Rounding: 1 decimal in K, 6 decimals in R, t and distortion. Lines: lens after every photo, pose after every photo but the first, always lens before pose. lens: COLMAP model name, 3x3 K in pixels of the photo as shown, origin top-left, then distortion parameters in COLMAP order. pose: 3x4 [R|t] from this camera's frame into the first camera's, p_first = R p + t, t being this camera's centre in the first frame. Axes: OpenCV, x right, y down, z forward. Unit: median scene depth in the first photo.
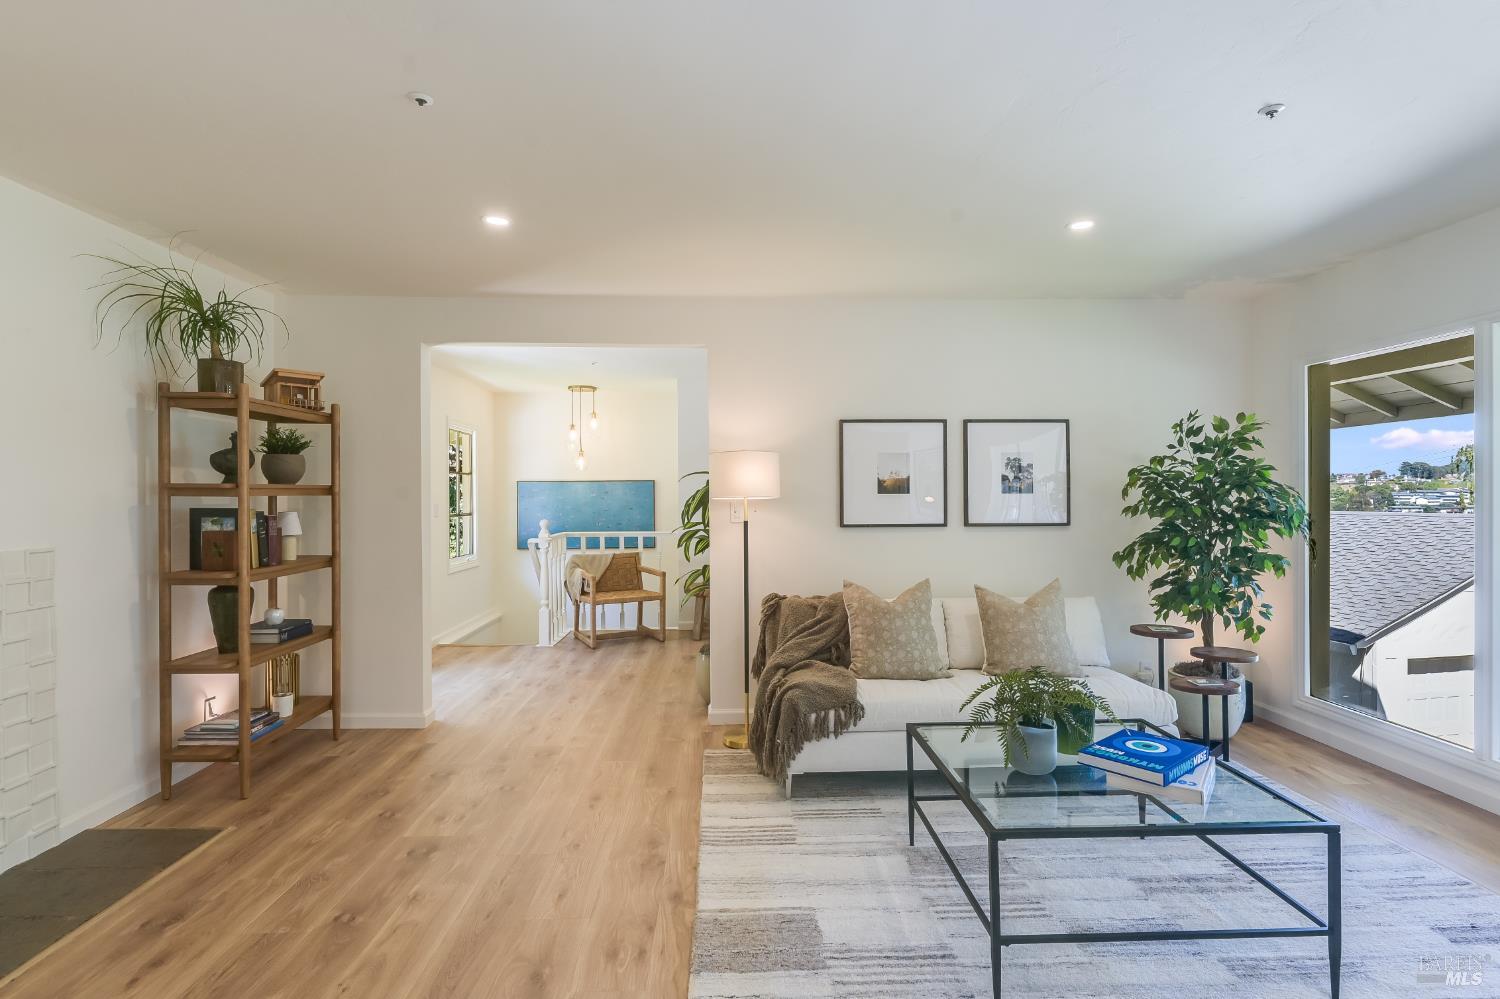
lens RADIAL K [[743.4, 0, 753.9], [0, 743.4, 497.8], [0, 0, 1]] dist [-0.000105, -0.000012]
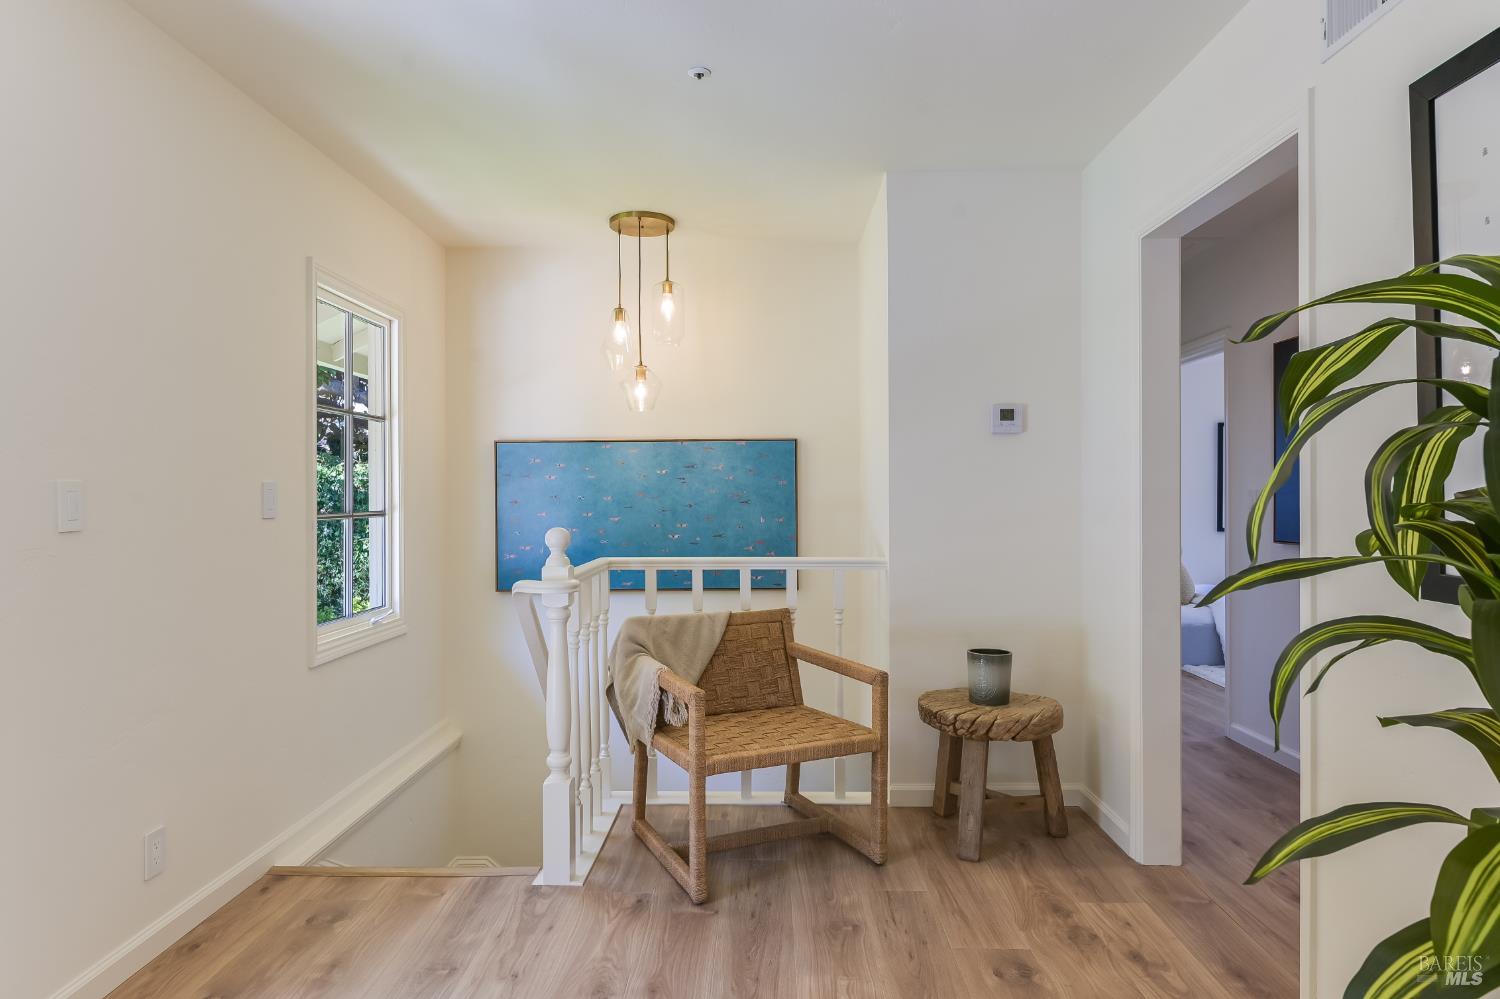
lens RADIAL K [[906.6, 0, 754.9], [0, 906.6, 493.8], [0, 0, 1]] dist [-0.010838, -0.000272]
pose [[0.998642, 0.001607, -0.052077, -0.148049], [-0.001791, 0.999992, -0.003485, 0.013034], [0.052071, 0.003573, 0.998637, 0.511712]]
